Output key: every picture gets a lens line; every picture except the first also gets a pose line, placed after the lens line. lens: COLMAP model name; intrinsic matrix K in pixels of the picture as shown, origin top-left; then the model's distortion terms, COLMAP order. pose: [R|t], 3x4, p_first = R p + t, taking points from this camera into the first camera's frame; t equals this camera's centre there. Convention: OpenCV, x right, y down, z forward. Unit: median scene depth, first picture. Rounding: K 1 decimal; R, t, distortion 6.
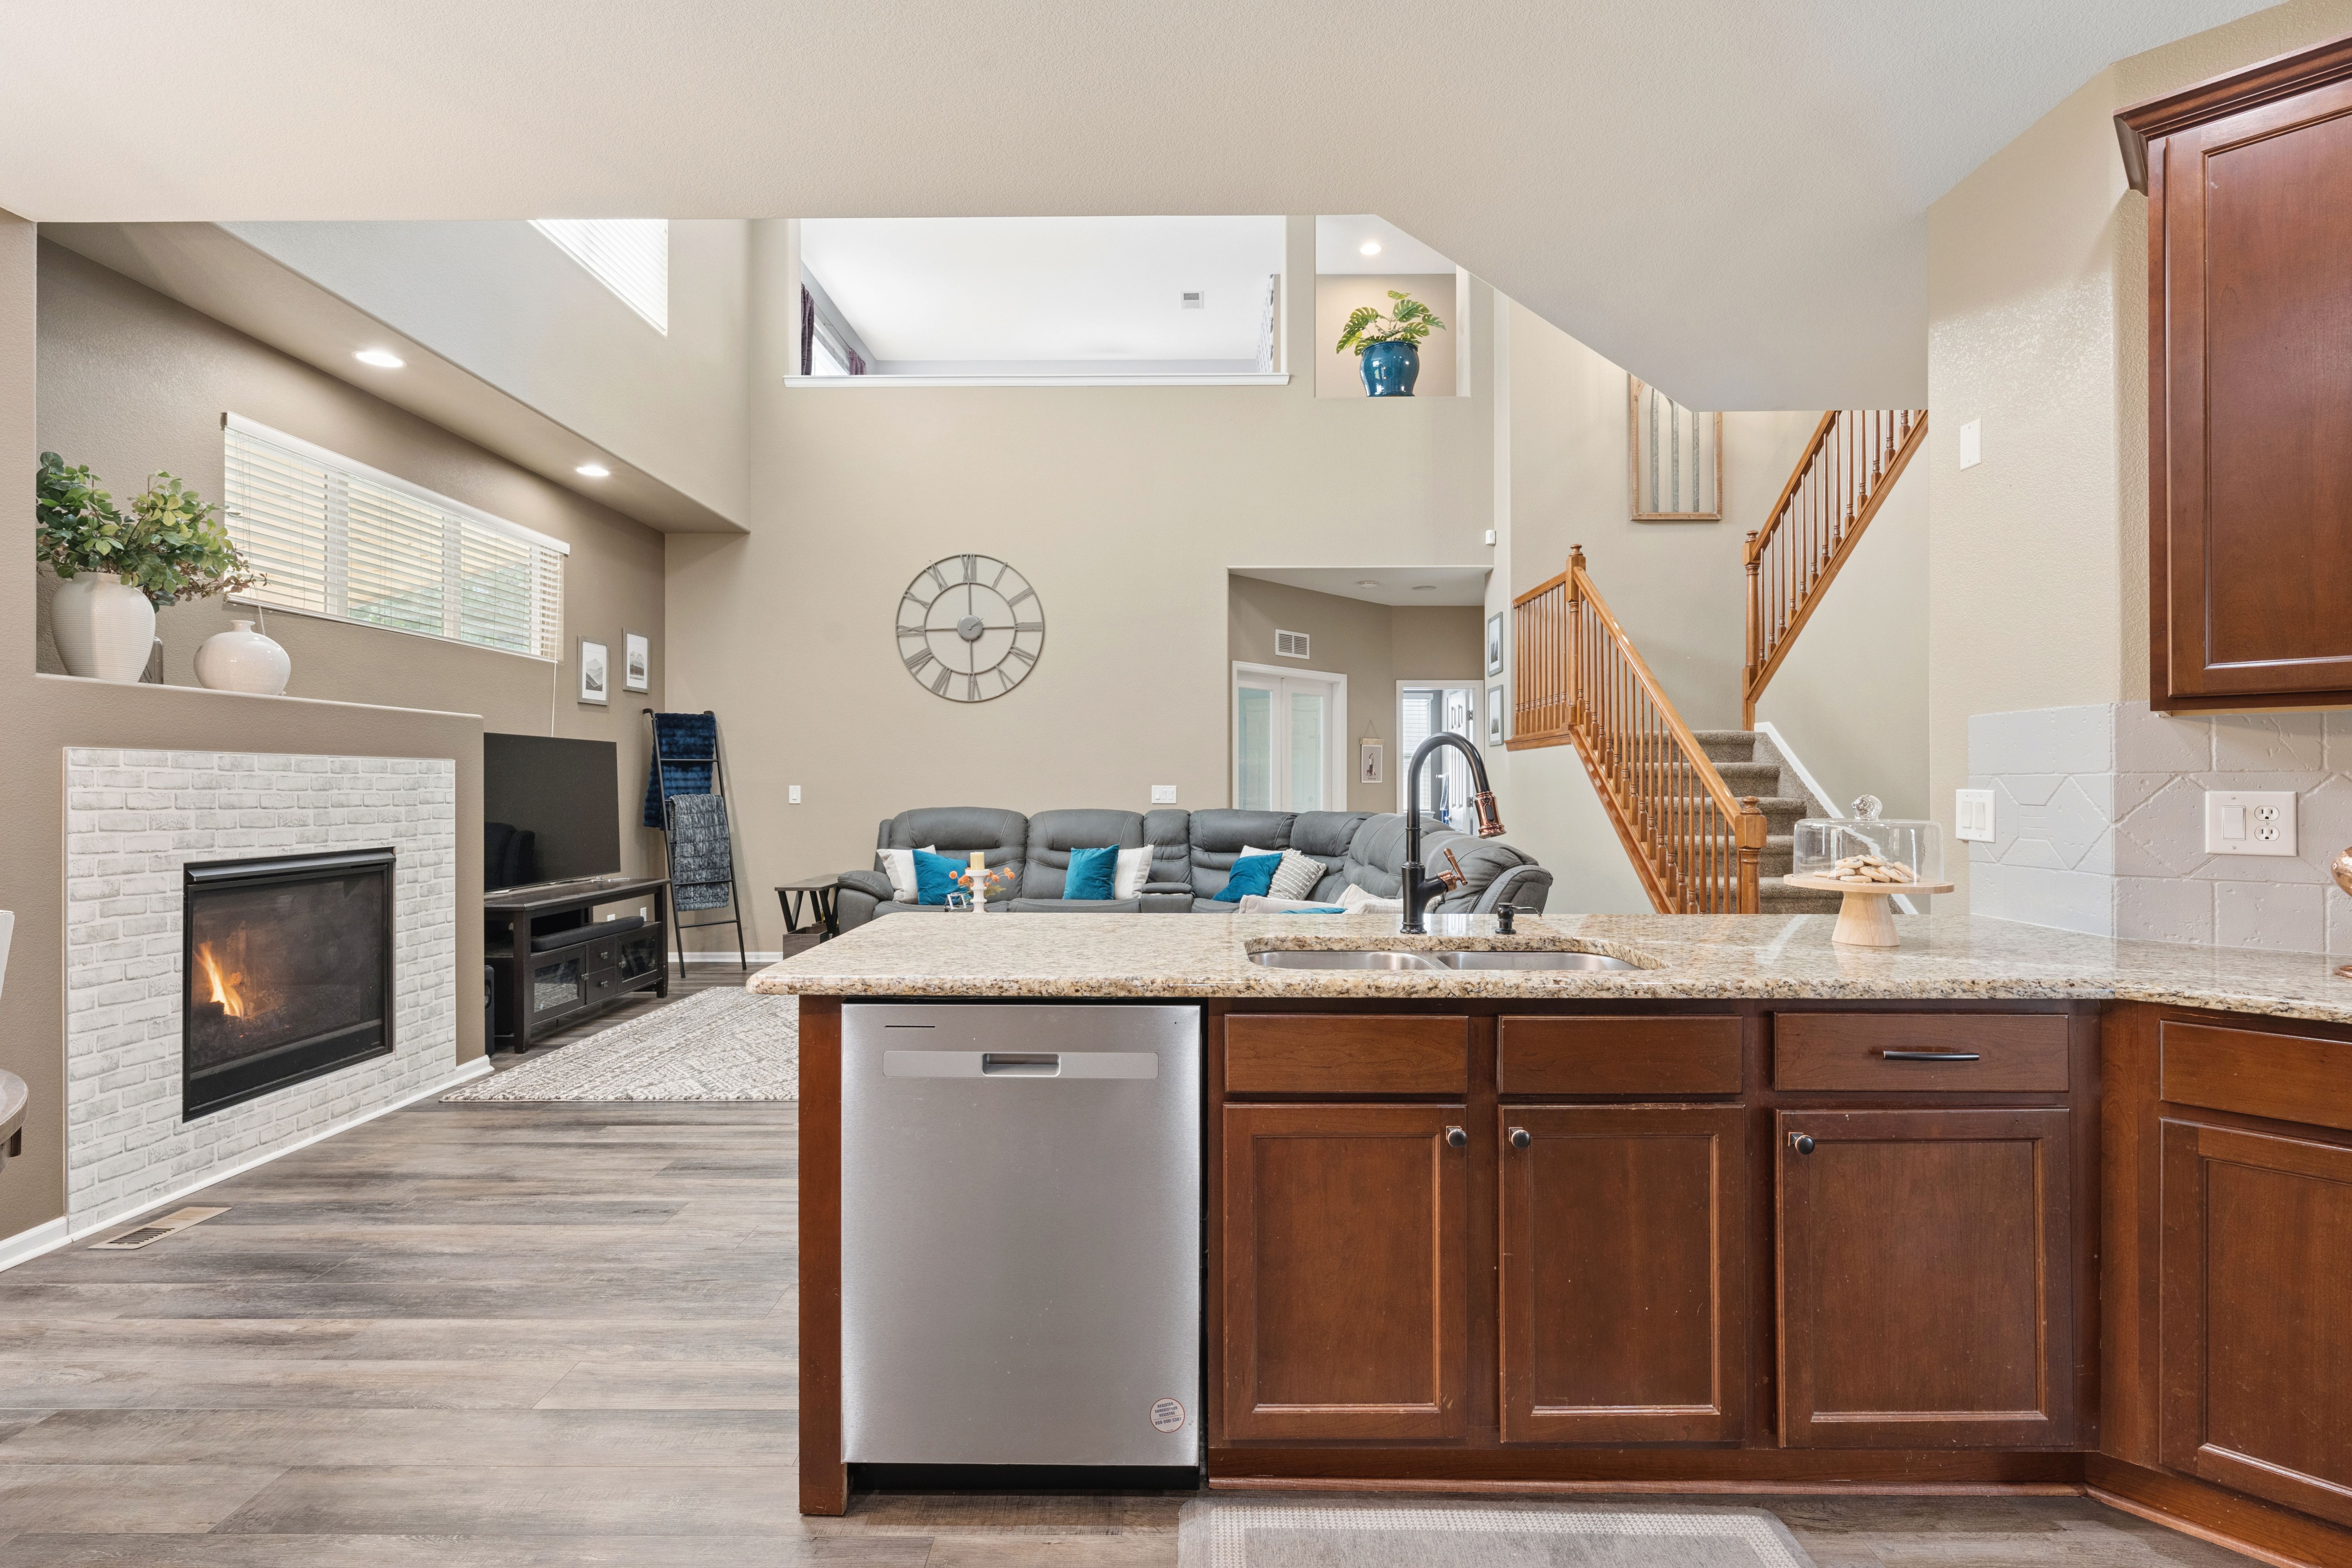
lens RADIAL K [[1088.2, 0, 1164.7], [0, 1088.2, 782.6], [0, 0, 1]] dist [-0.001810, 0.000924]
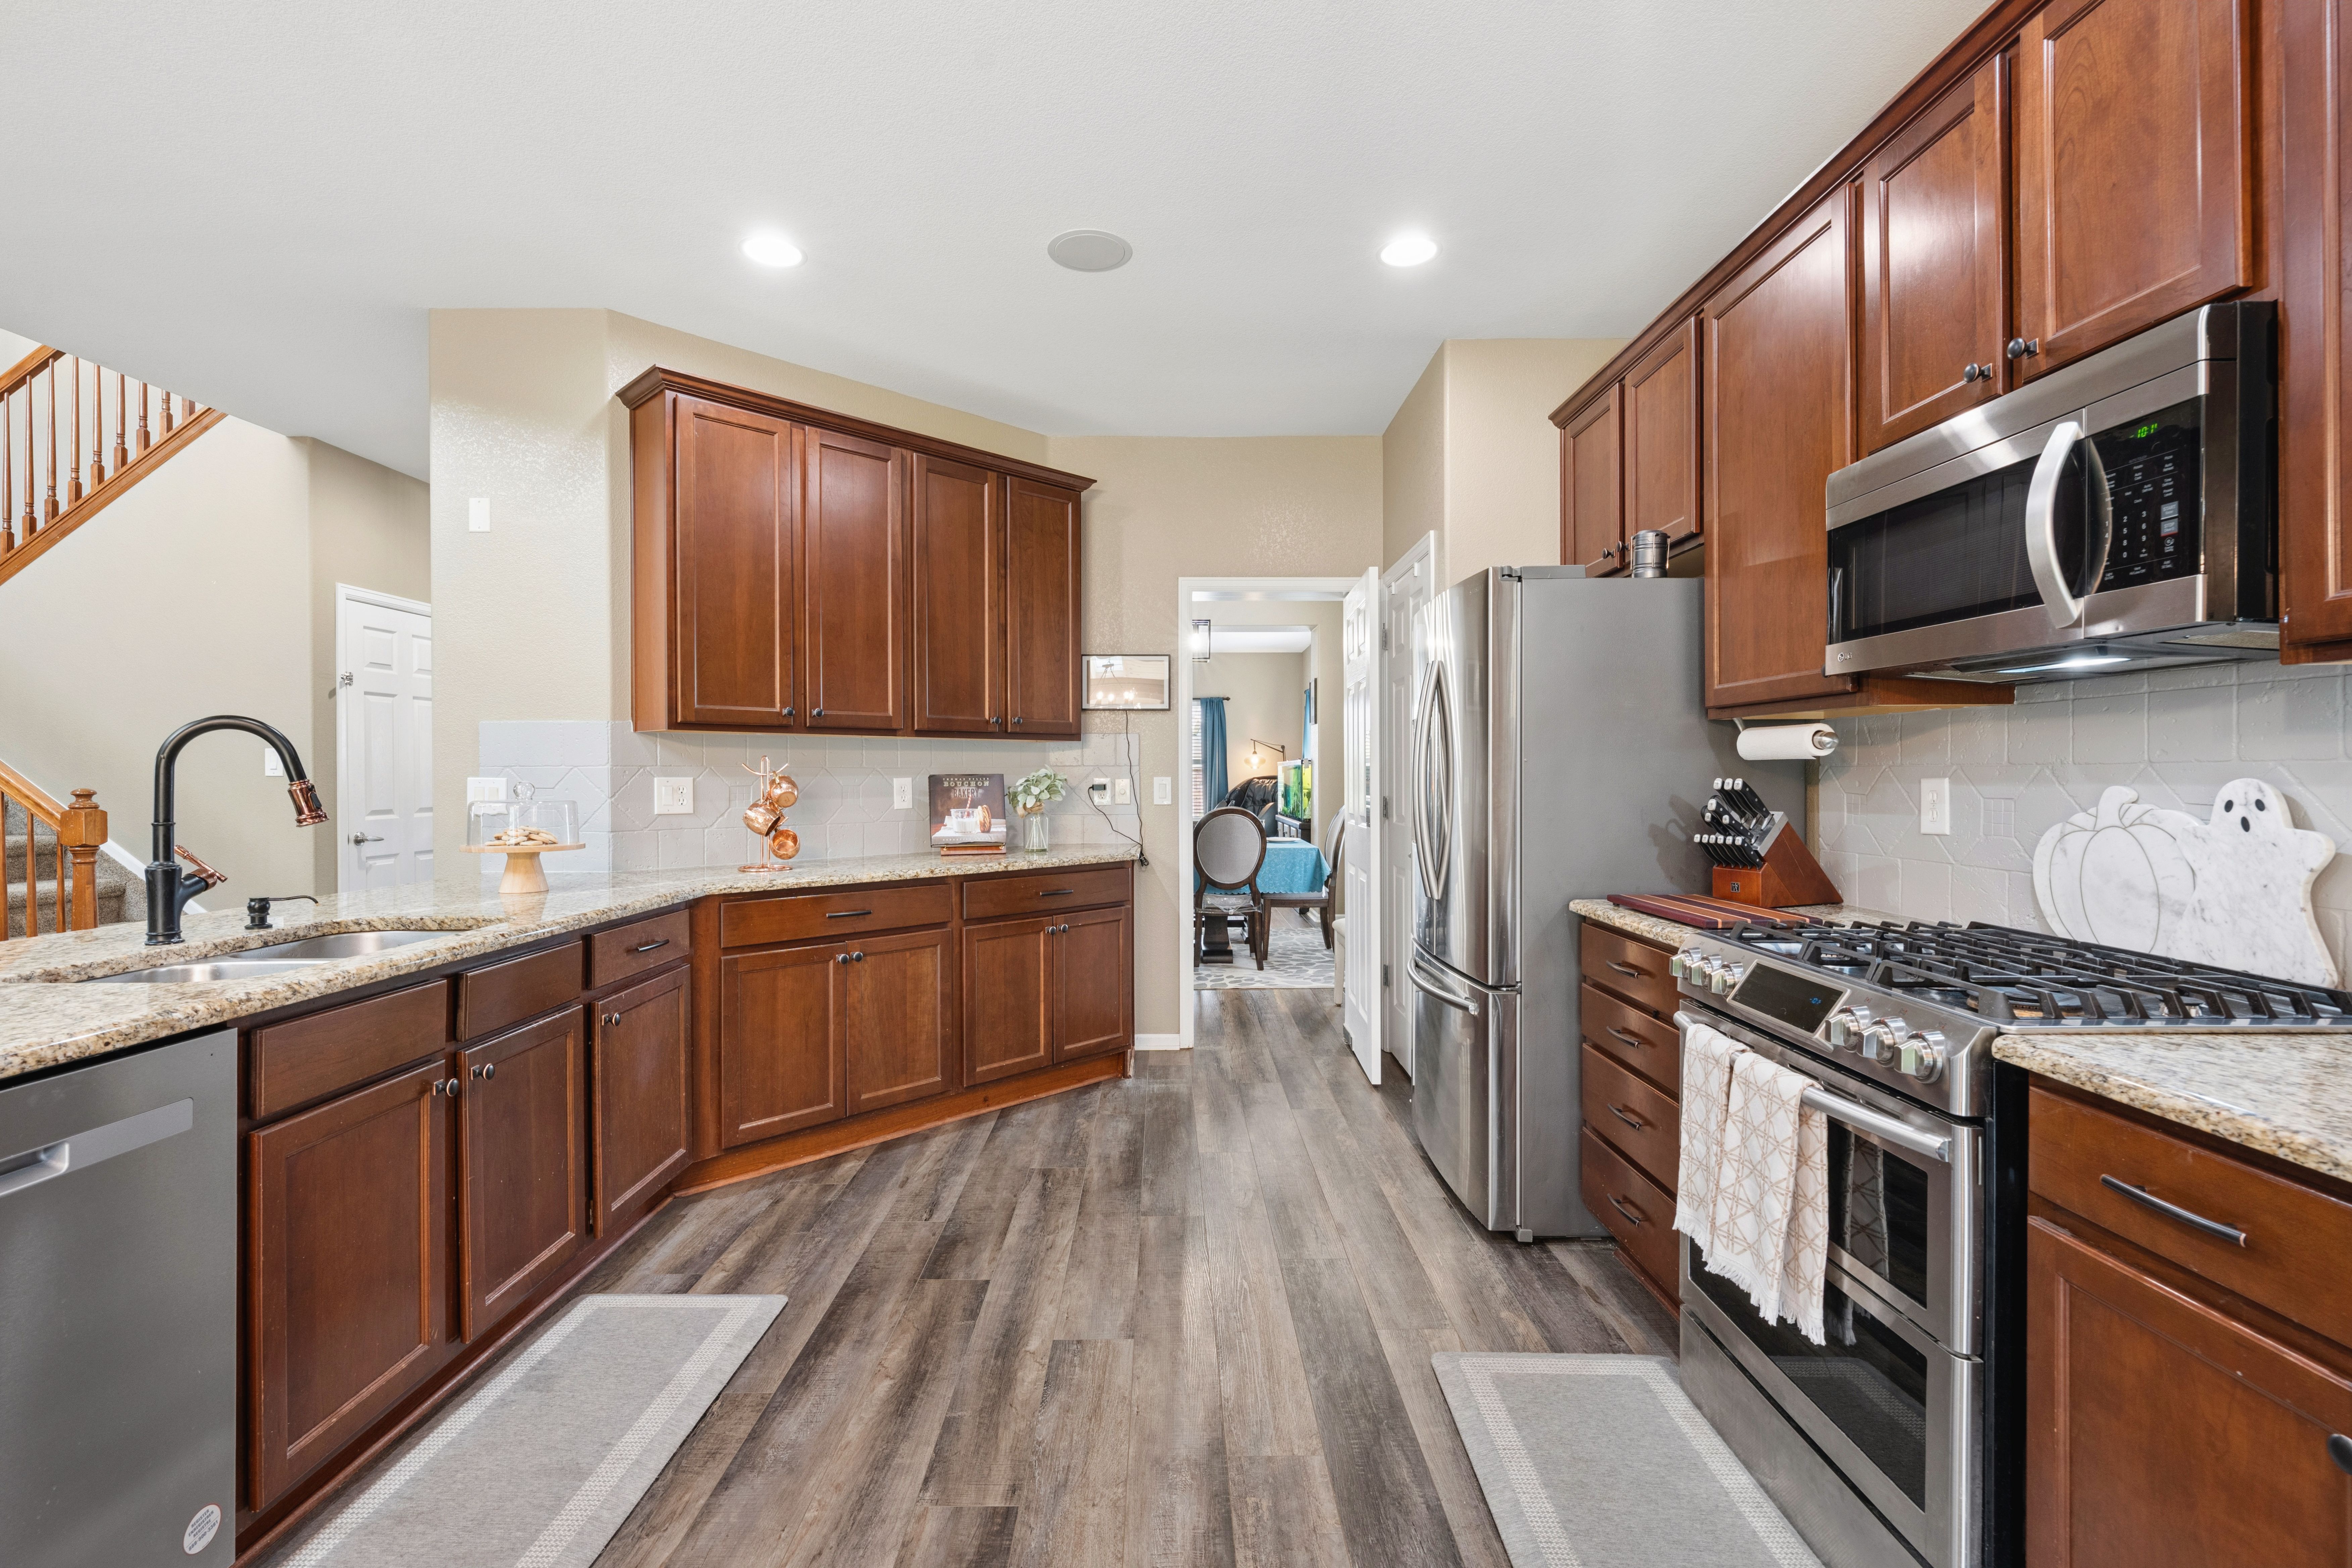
lens RADIAL K [[1070.0, 0, 1157.4], [0, 1070.0, 787.7], [0, 0, 1]] dist [0.019933, 0.000367]
pose [[-0.000456, -0.013076, 0.999914, -0.313353], [0.001657, 0.999913, 0.013077, 0.001670], [-0.999999, 0.001663, -0.000434, 0.101064]]
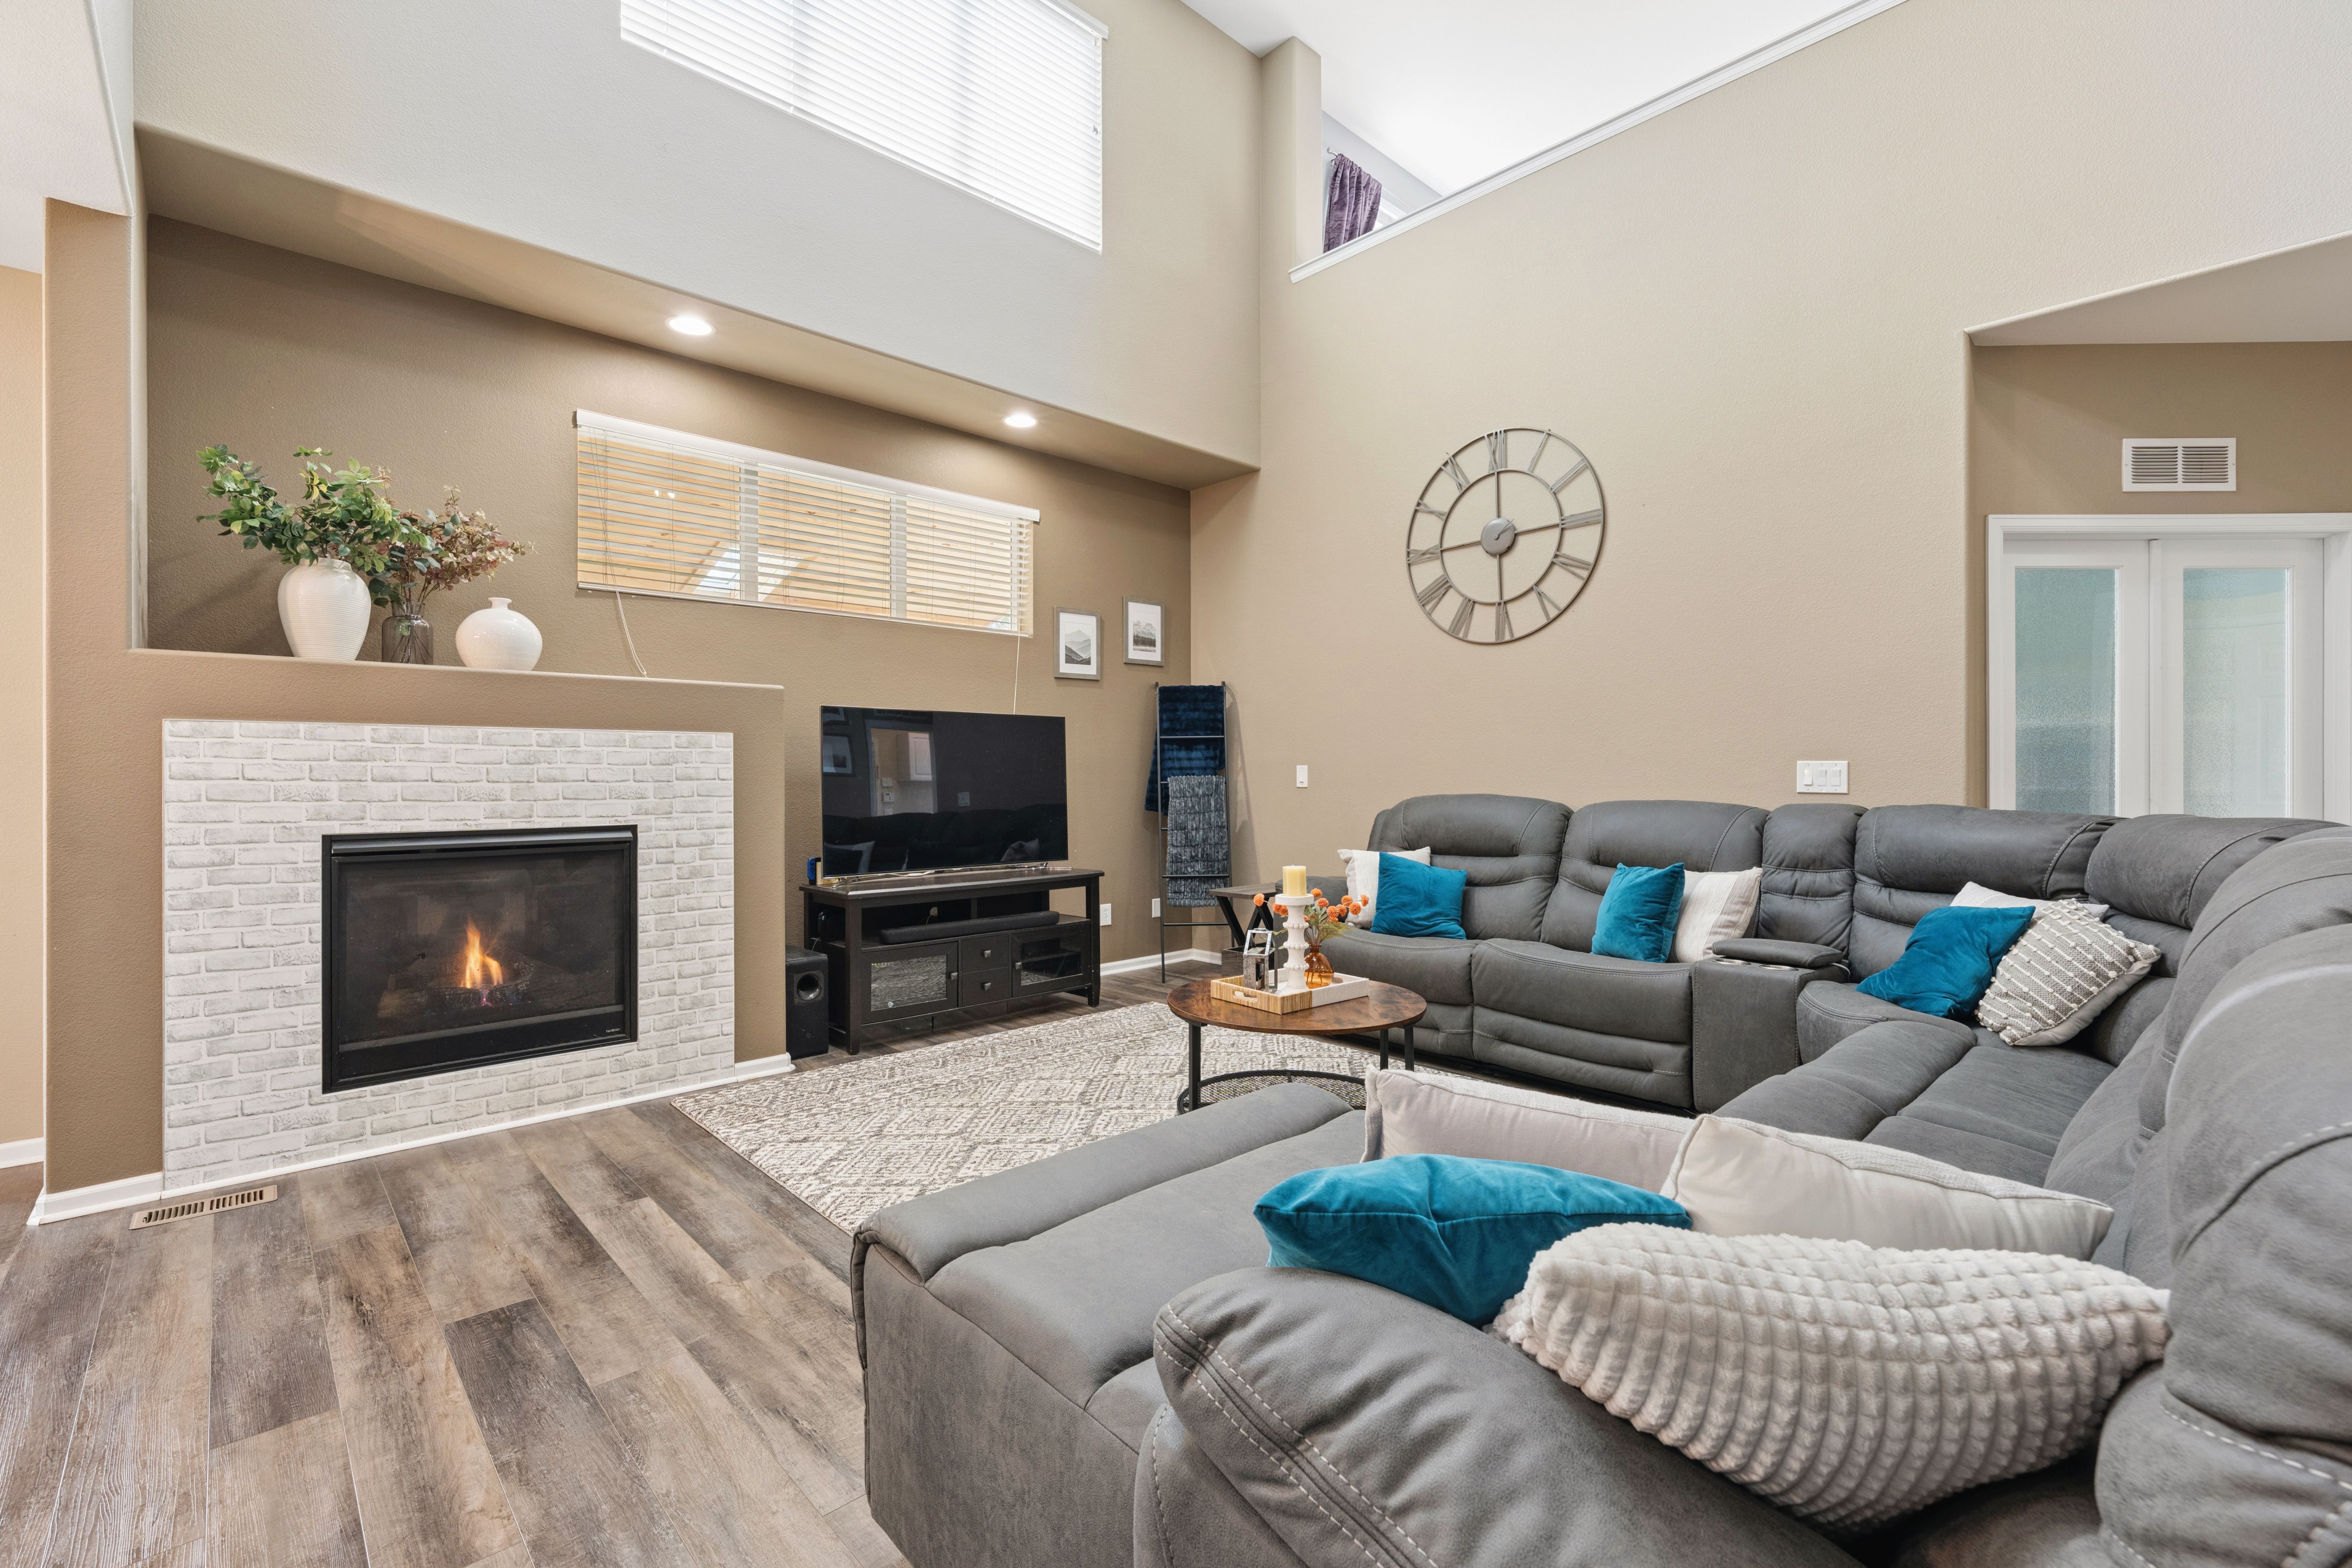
lens RADIAL K [[996.9, 0, 1182.1], [0, 996.9, 774.1], [0, 0, 1]] dist [0.002500, -0.001155]
pose [[0.696357, -0.000707, -0.717696, 0.212718], [0.001992, 0.999998, 0.000948, 0.012875], [0.717693, -0.002090, 0.696356, 0.635752]]
